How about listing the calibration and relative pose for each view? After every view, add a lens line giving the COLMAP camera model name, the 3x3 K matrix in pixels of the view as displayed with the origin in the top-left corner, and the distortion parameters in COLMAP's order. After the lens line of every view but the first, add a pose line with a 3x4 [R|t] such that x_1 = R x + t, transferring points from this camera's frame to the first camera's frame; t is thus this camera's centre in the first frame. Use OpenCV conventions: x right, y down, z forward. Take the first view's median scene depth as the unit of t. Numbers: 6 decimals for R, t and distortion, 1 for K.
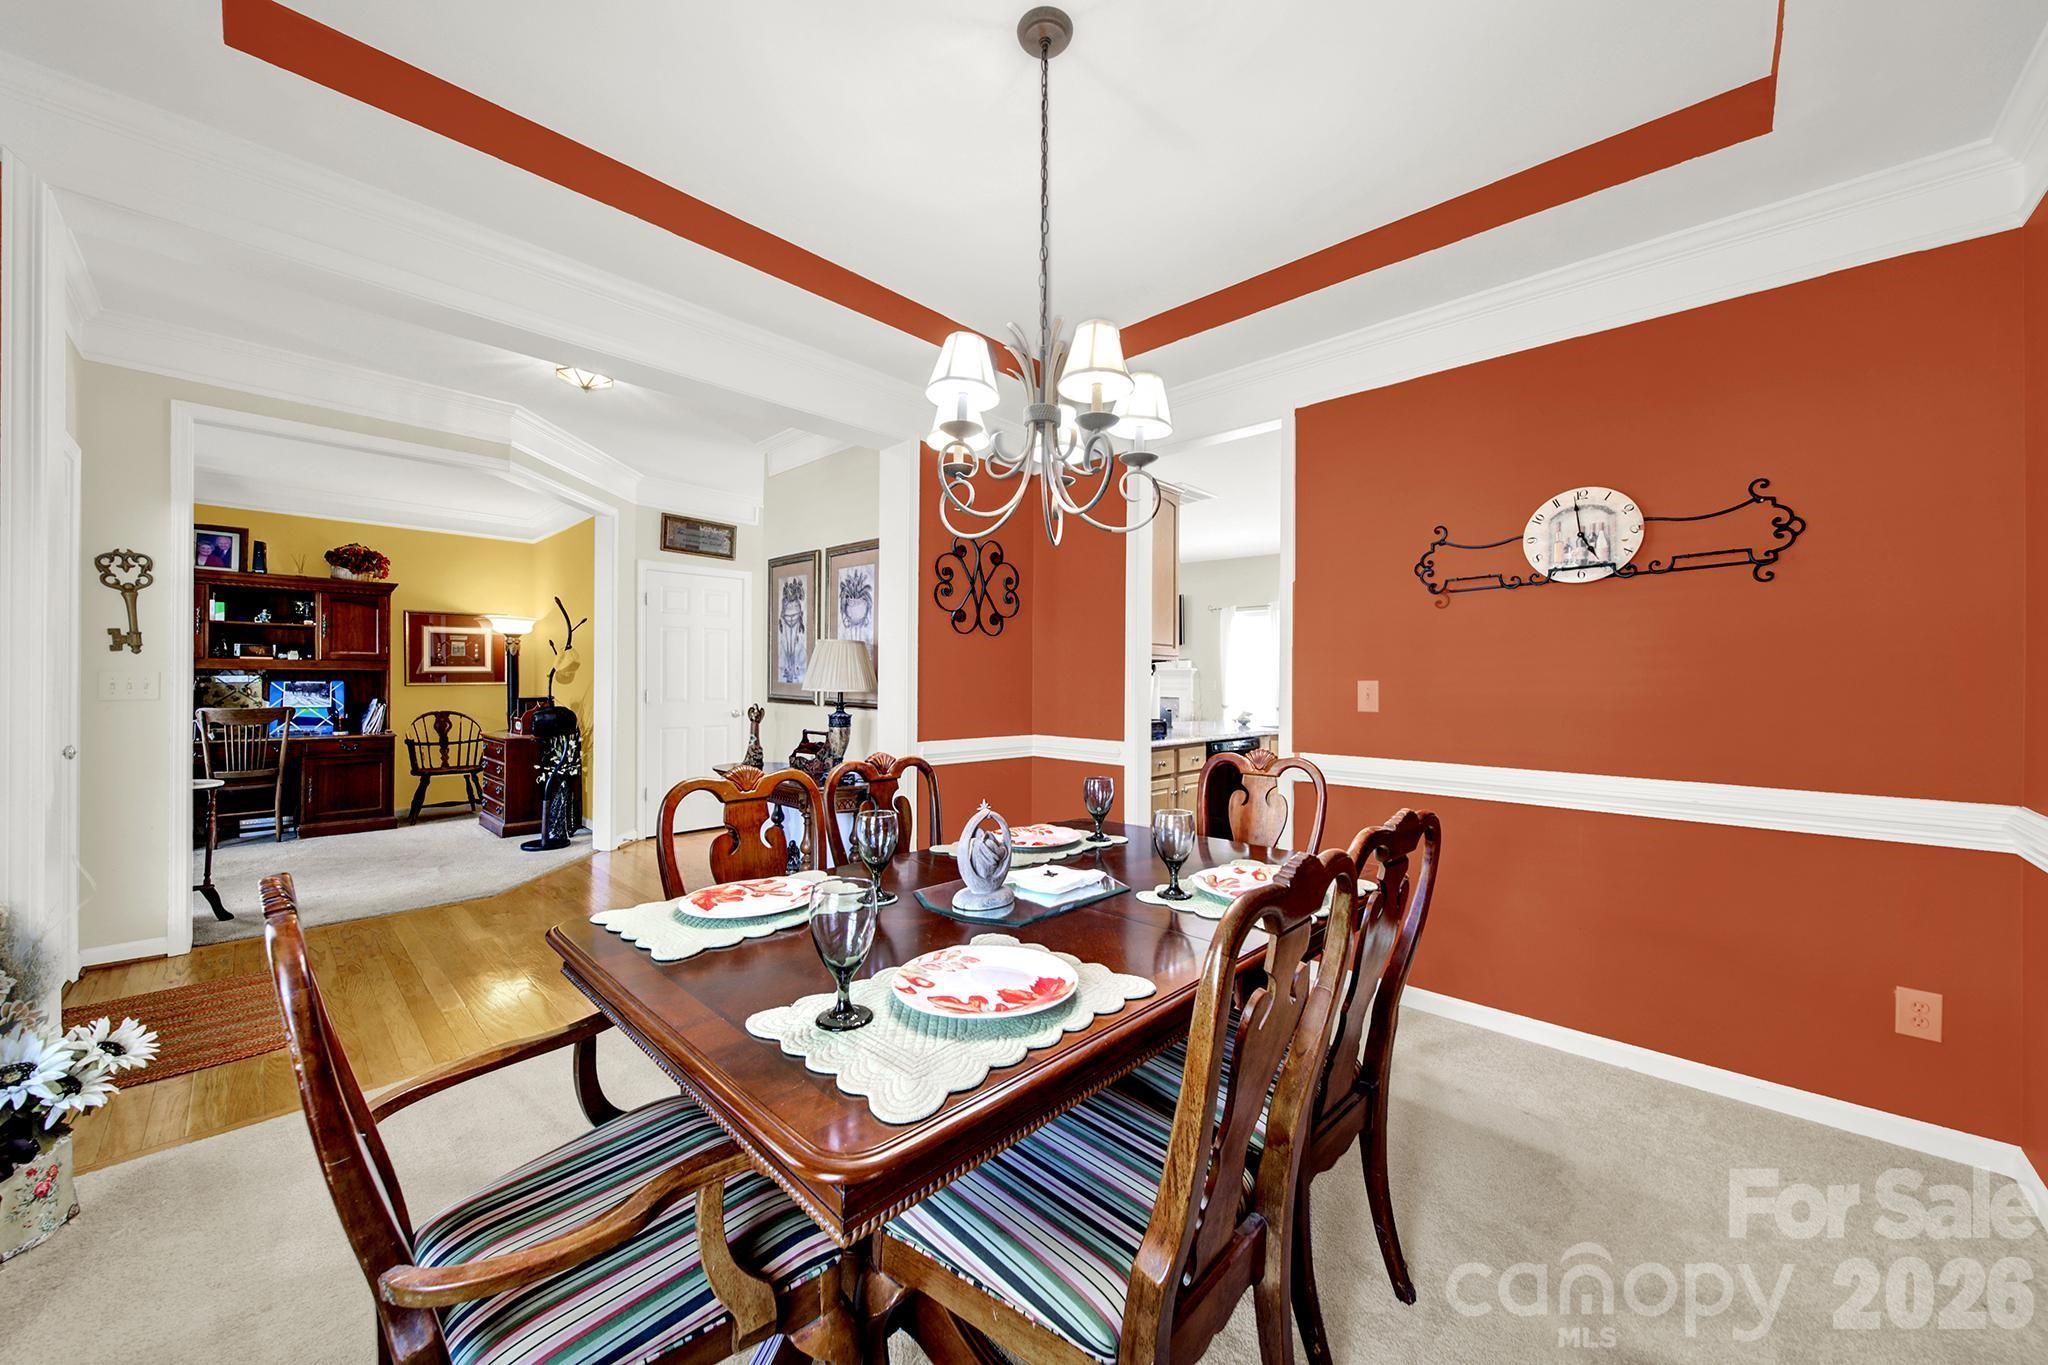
lens RADIAL K [[738.6, 0, 1016.2], [0, 738.6, 683.2], [0, 0, 1]] dist [-0.007961, -0.000397]
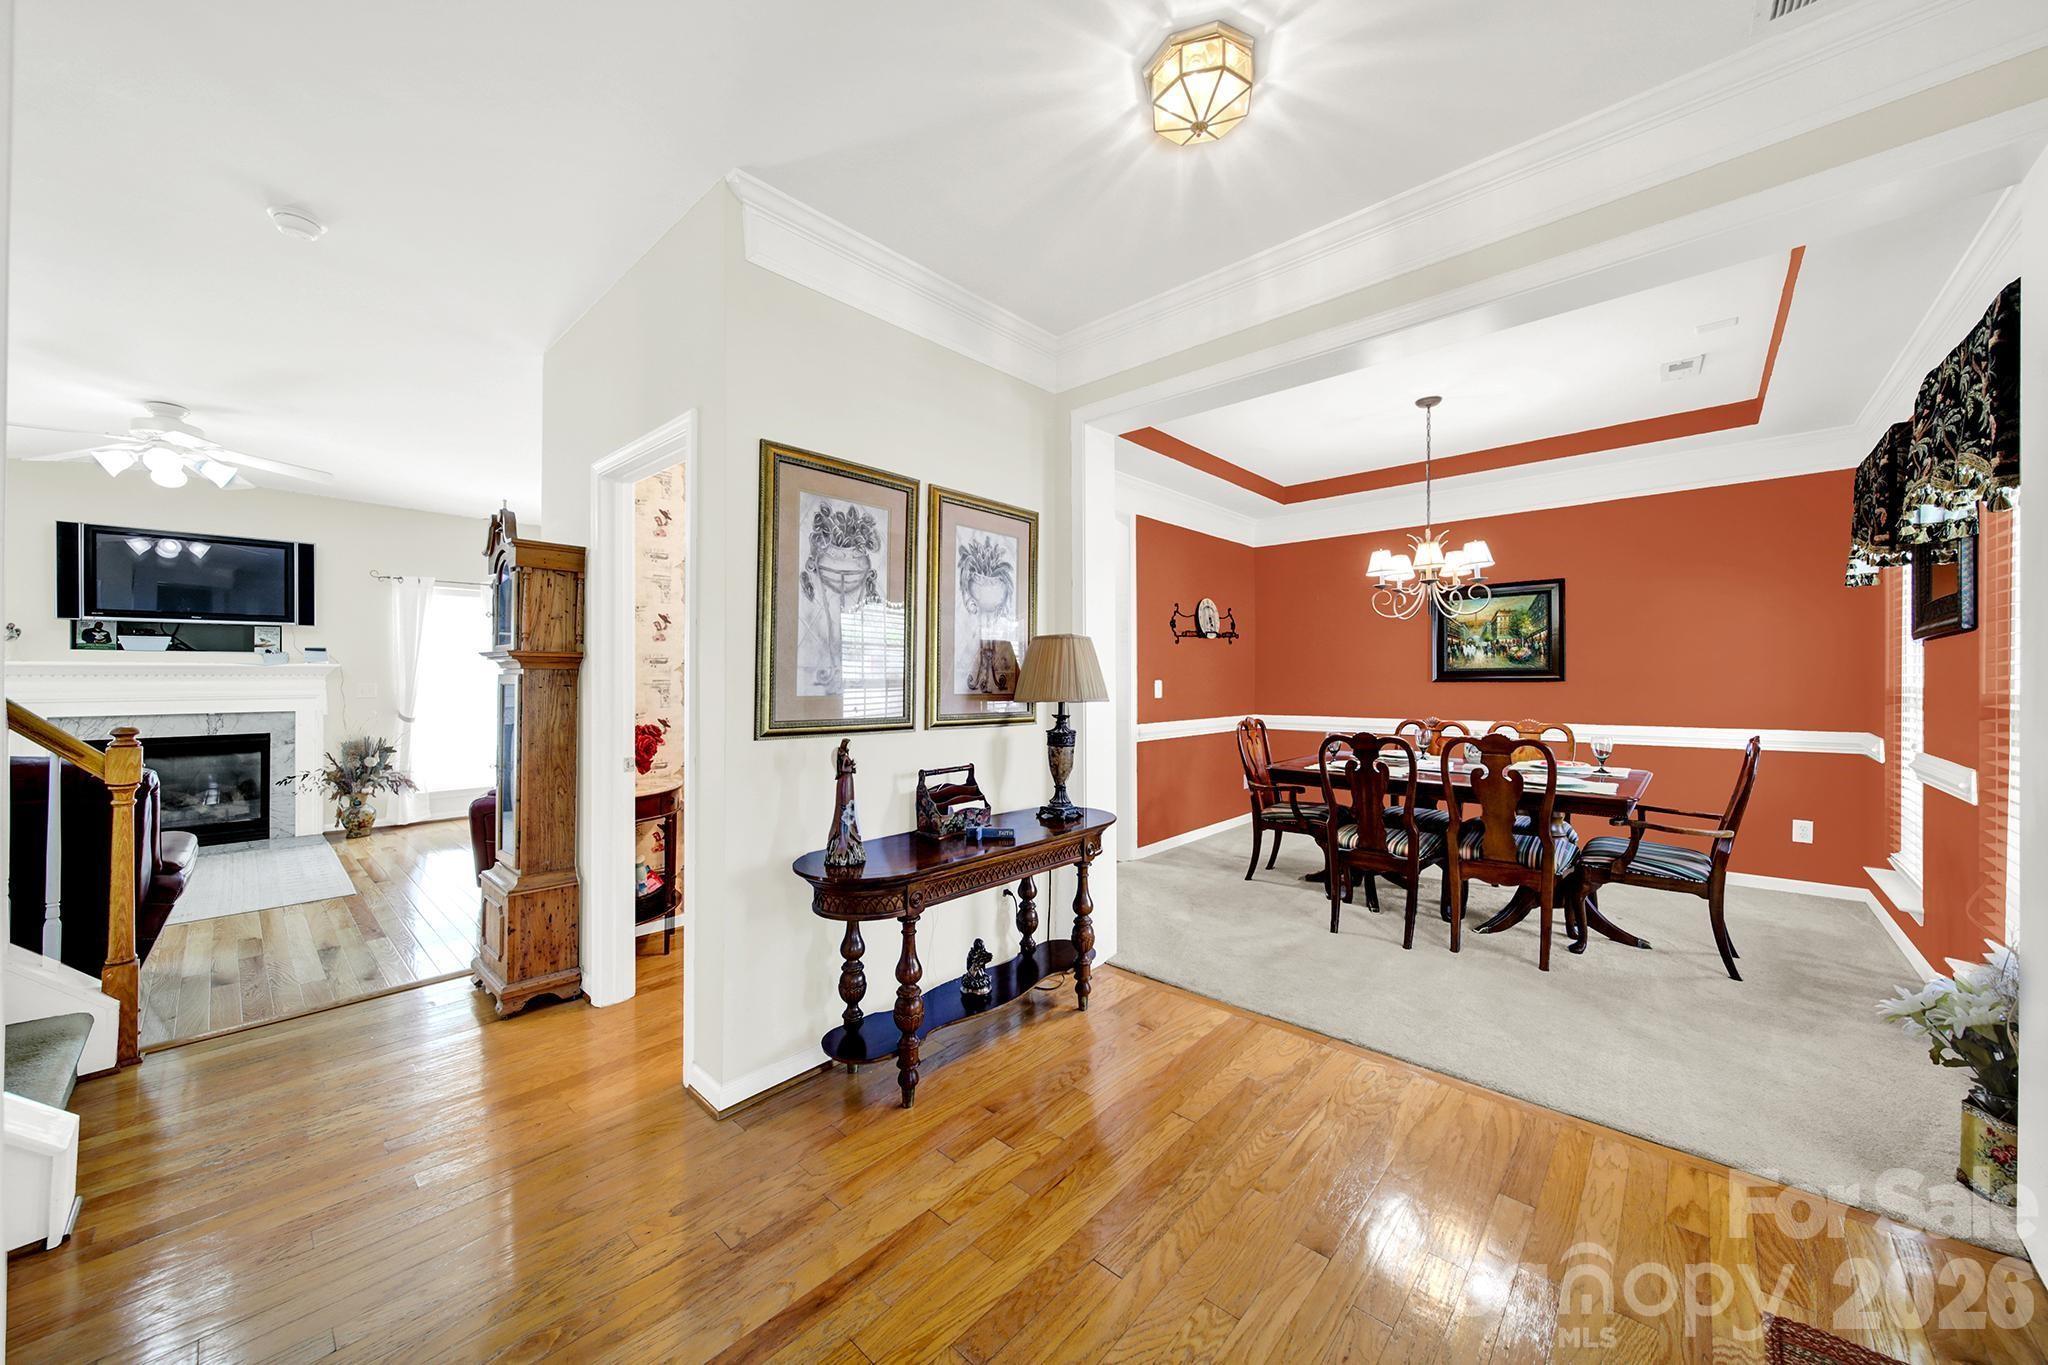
lens RADIAL K [[738.6, 0, 1017.9], [0, 738.6, 674.3], [0, 0, 1]] dist [-0.007961, -0.000397]
pose [[-0.020023, 0.000150, 0.999800, -0.945527], [0.009444, 0.999955, 0.000039, -0.016766], [-0.999755, 0.009443, -0.020024, 0.981533]]
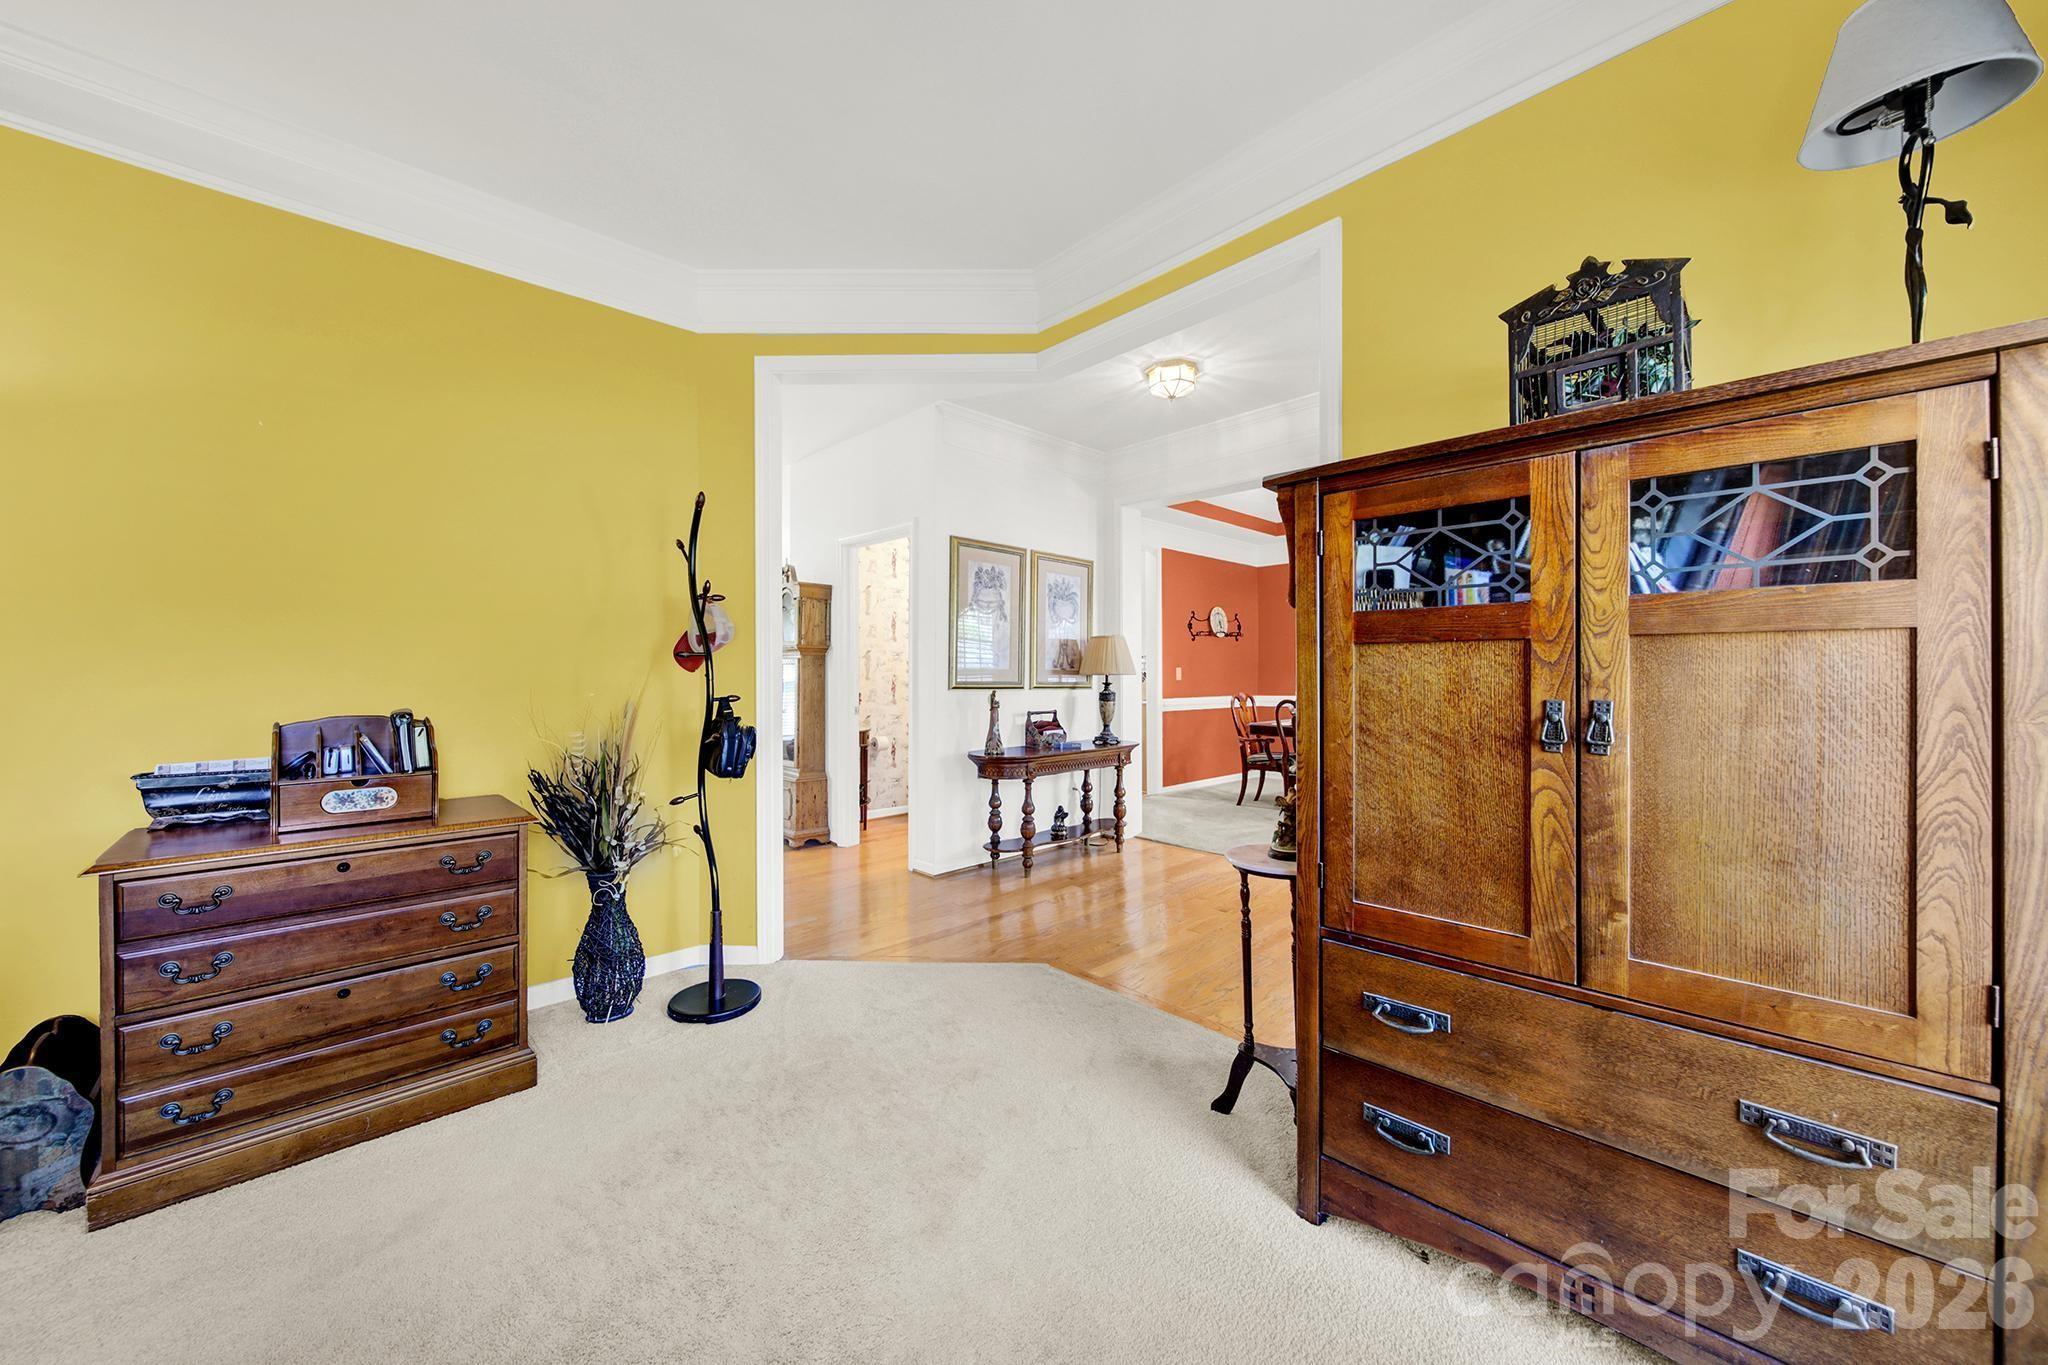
lens RADIAL K [[738.6, 0, 1032.0], [0, 738.6, 670.6], [0, 0, 1]] dist [-0.007961, -0.000397]
pose [[0.028004, 0.001218, 0.999607, -1.454480], [0.007676, 0.999970, -0.001434, 0.004215], [-0.999578, 0.007713, 0.027994, 1.015342]]
